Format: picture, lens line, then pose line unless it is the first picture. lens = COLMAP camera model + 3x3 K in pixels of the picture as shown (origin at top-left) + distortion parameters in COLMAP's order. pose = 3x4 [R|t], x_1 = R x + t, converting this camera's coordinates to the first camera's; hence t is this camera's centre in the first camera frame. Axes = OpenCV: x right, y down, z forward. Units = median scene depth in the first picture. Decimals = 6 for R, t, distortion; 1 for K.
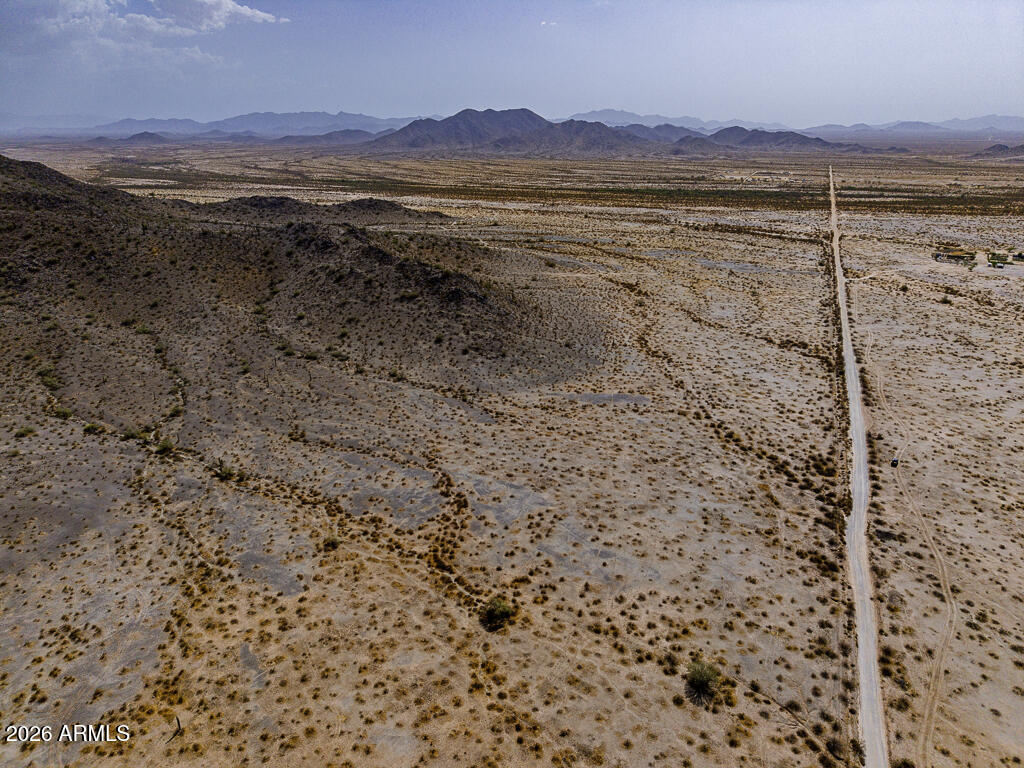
lens RADIAL K [[682.5, 0, 518.3], [0, 682.5, 382.3], [0, 0, 1]] dist [0.036154, -0.030984]
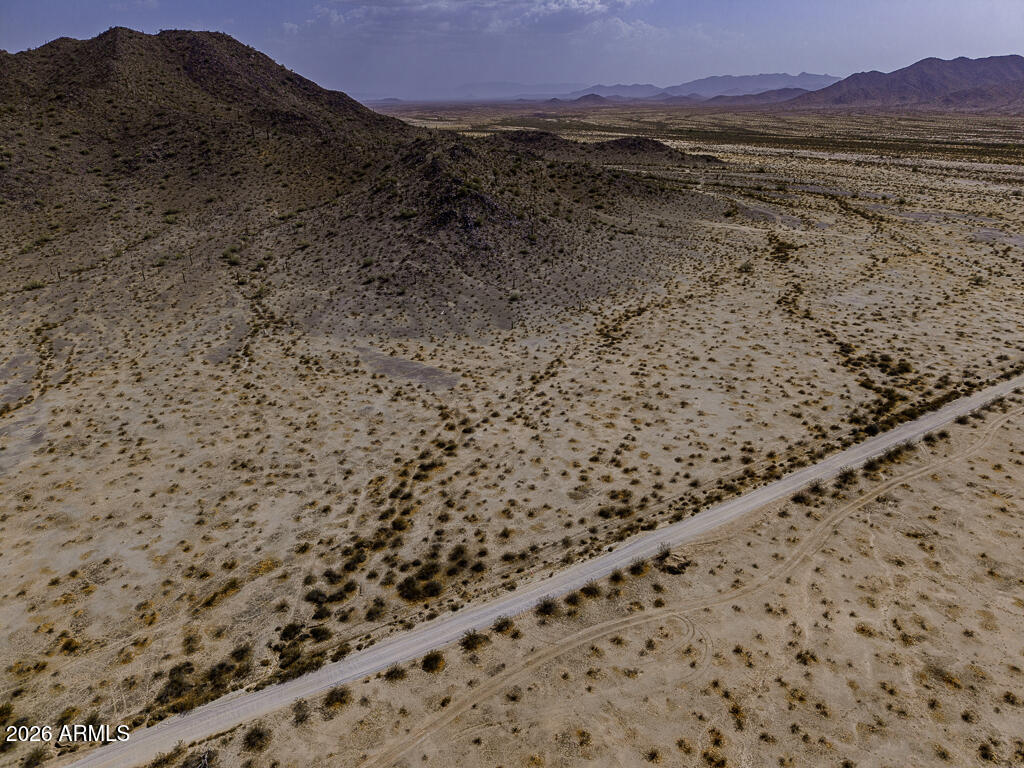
lens RADIAL K [[682.5, 0, 514.3], [0, 682.5, 383.9], [0, 0, 1]] dist [0.036154, -0.030984]
pose [[0.814774, 0.217845, -0.537295, 0.664454], [-0.193806, 0.975752, 0.101722, -0.057572], [0.546427, 0.021251, 0.837237, 0.598798]]
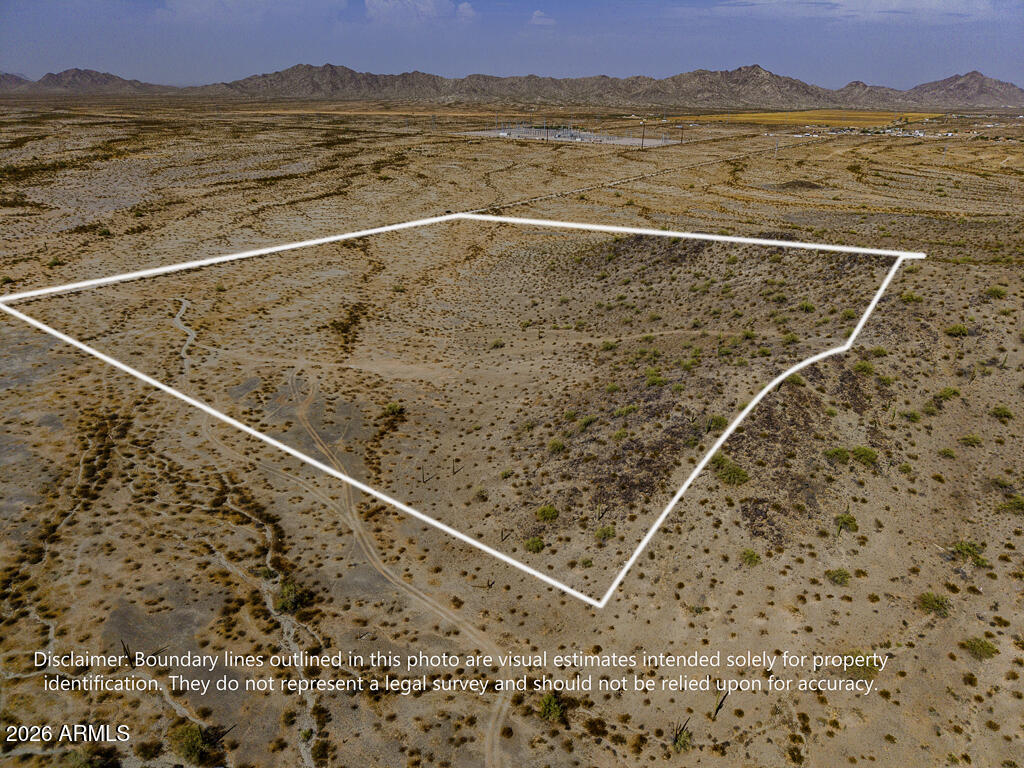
lens RADIAL K [[682.5, 0, 514.1], [0, 682.5, 380.1], [0, 0, 1]] dist [0.036154, -0.030984]
pose [[-0.971101, -0.106532, 0.213576, -0.200565], [0.071984, 0.722453, 0.687663, -0.974181], [-0.227557, 0.683164, -0.693906, 2.762377]]
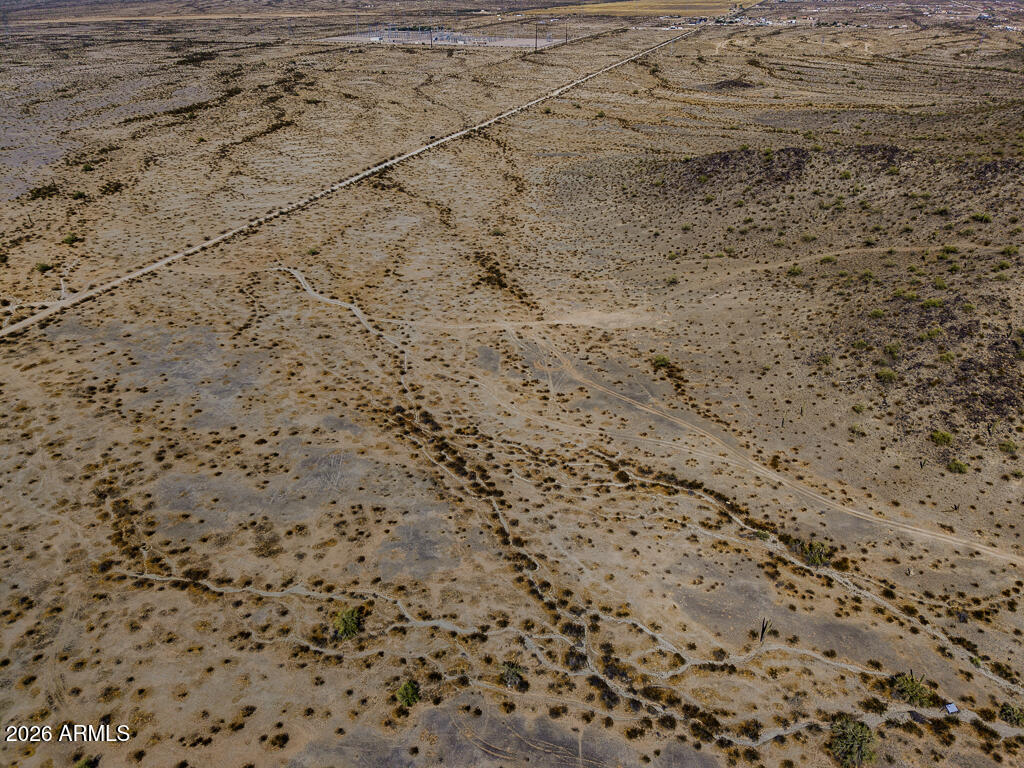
lens RADIAL K [[682.5, 0, 511.6], [0, 682.5, 378.9], [0, 0, 1]] dist [0.036154, -0.030984]
pose [[-0.999909, 0.011875, -0.006360, 0.304809], [0.002439, 0.623921, 0.781484, -1.037305], [0.013248, 0.781398, -0.623893, 2.788897]]
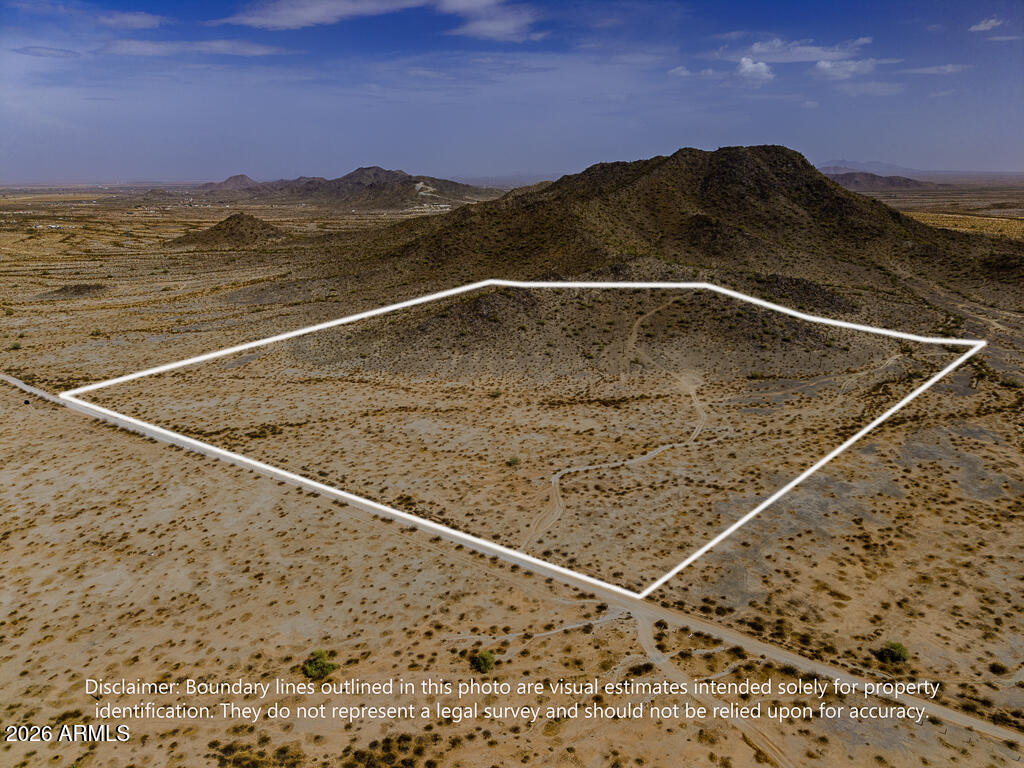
lens RADIAL K [[682.5, 0, 507.6], [0, 682.5, 387.8], [0, 0, 1]] dist [0.036154, -0.030984]
pose [[-0.195832, 0.291047, -0.936452, 1.571676], [-0.341993, 0.874718, 0.343378, -0.687053], [0.919071, 0.387504, -0.071762, 1.885250]]
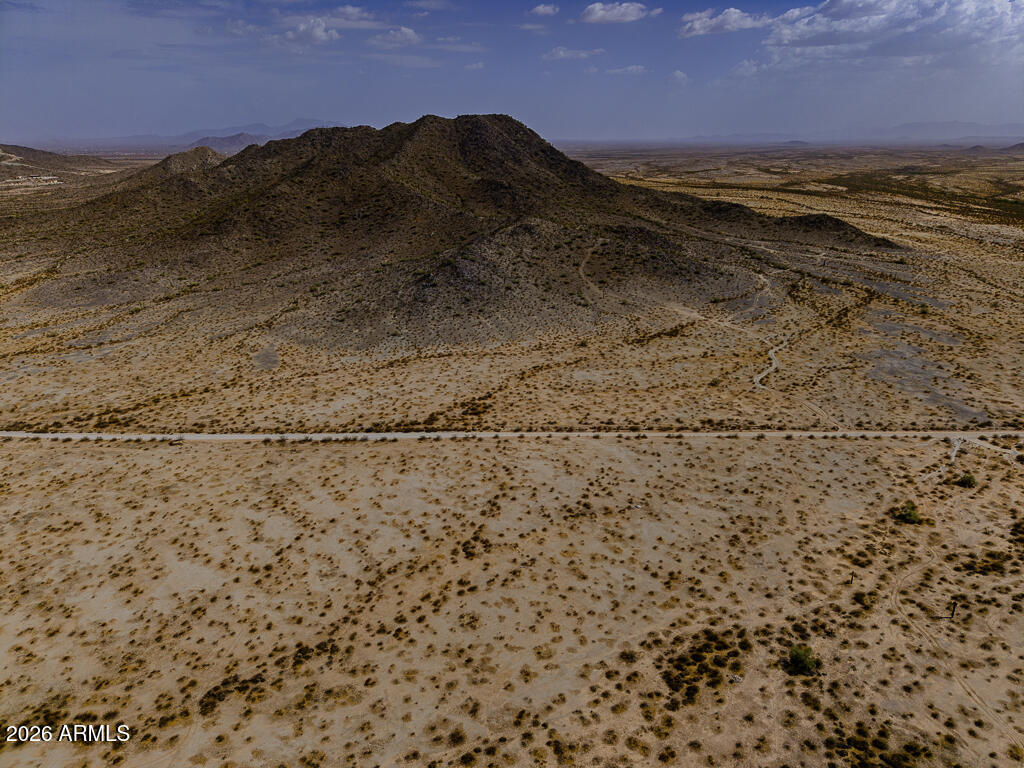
lens RADIAL K [[682.5, 0, 513.9], [0, 682.5, 387.1], [0, 0, 1]] dist [0.036154, -0.030984]
pose [[0.381246, 0.312693, -0.869986, 1.586706], [-0.322703, 0.926879, 0.191726, -0.351240], [0.866322, 0.207653, 0.454275, 0.983171]]
